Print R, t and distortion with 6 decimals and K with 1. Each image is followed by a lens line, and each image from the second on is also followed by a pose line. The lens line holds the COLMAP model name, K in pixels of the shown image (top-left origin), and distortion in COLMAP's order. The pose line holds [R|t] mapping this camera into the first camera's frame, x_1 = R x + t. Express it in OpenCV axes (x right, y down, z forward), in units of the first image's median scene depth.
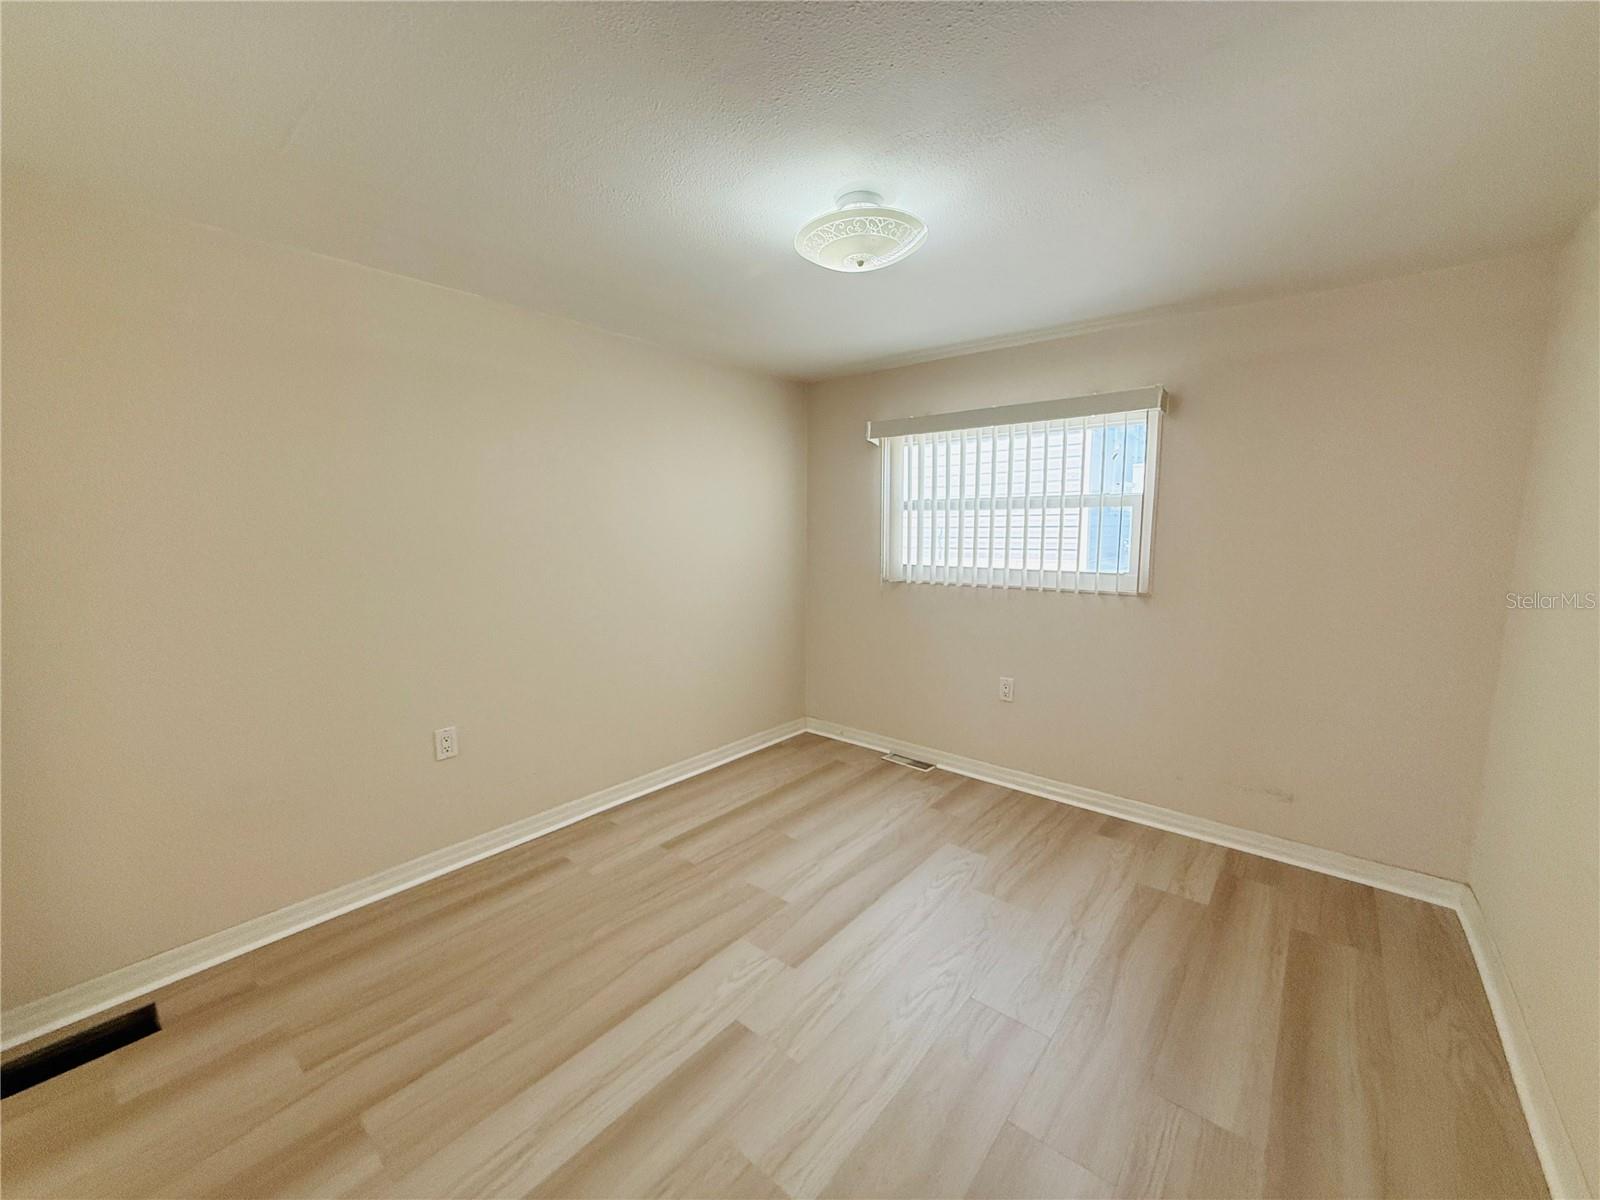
lens RADIAL K [[637.1, 0, 805.2], [0, 637.1, 586.3], [0, 0, 1]] dist [-0.000406, 0.000450]
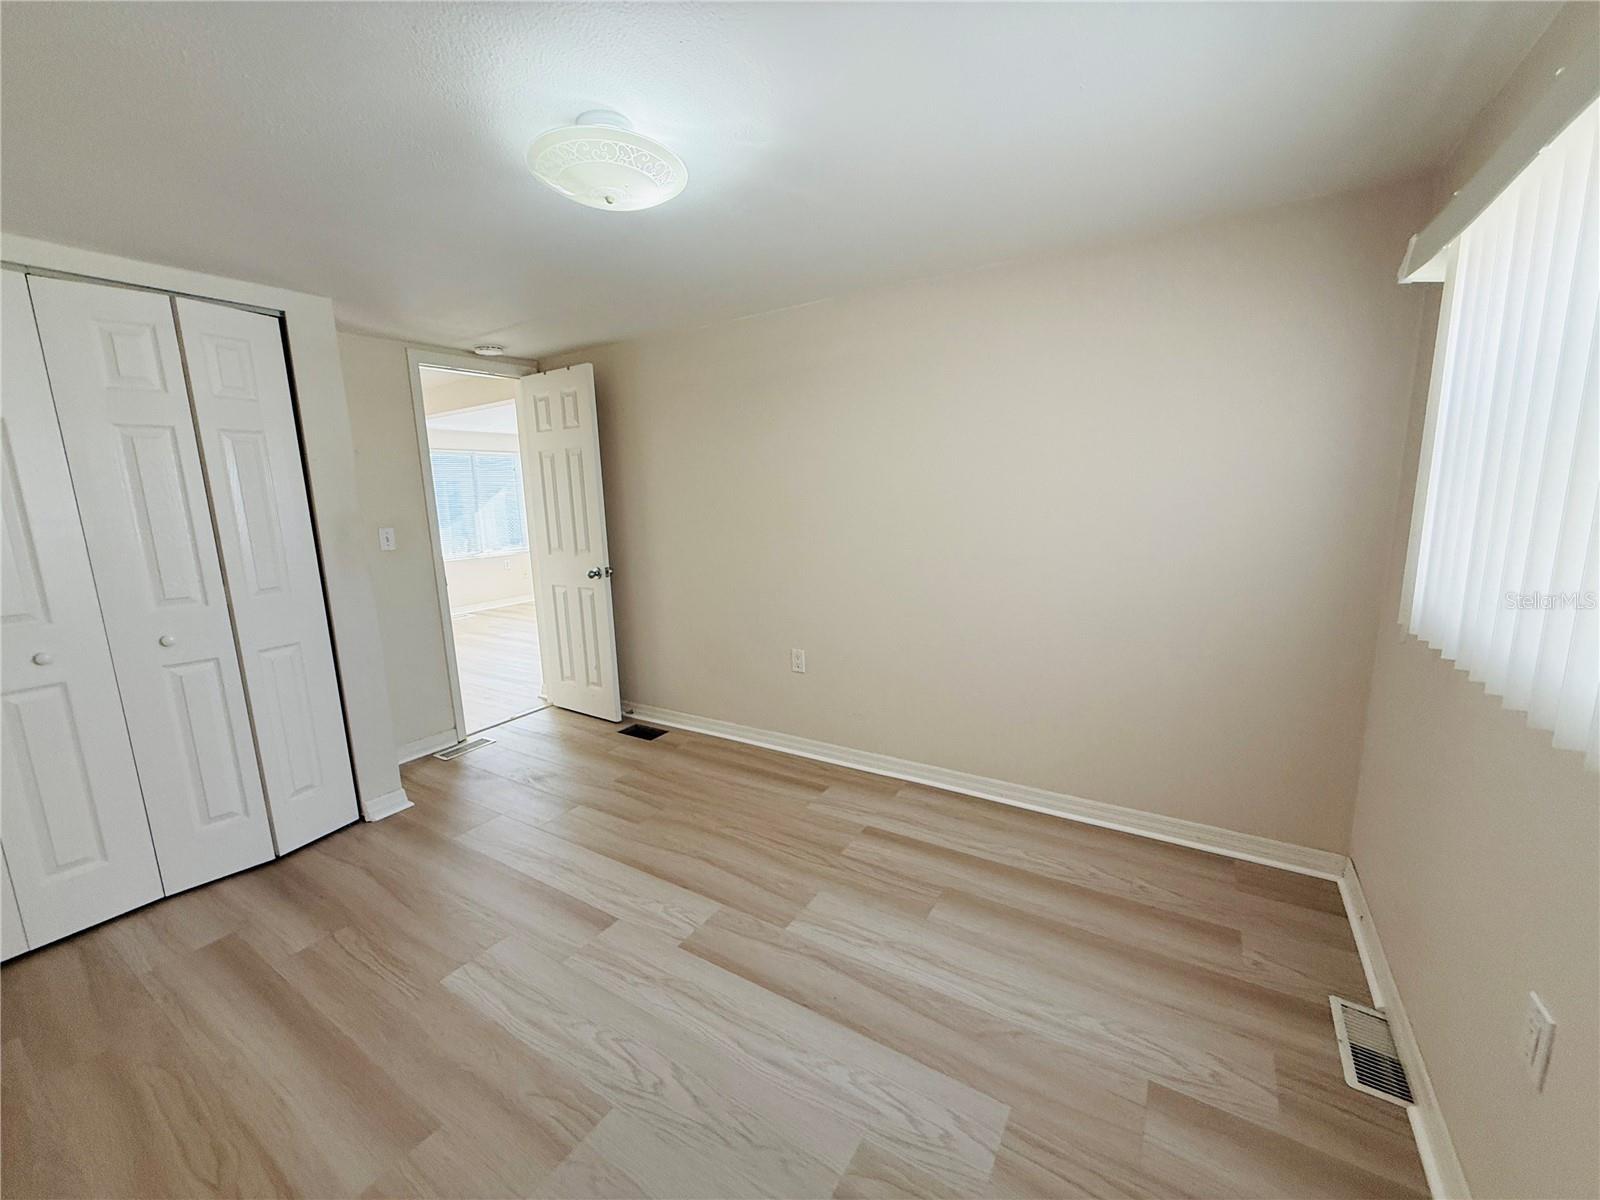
lens RADIAL K [[637.1, 0, 790.7], [0, 637.1, 605.2], [0, 0, 1]] dist [-0.000406, 0.000450]
pose [[0.121389, 0.178081, -0.976500, 0.699235], [-0.067574, 0.982975, 0.170861, -0.092192], [0.990302, 0.045246, 0.131357, 0.794912]]
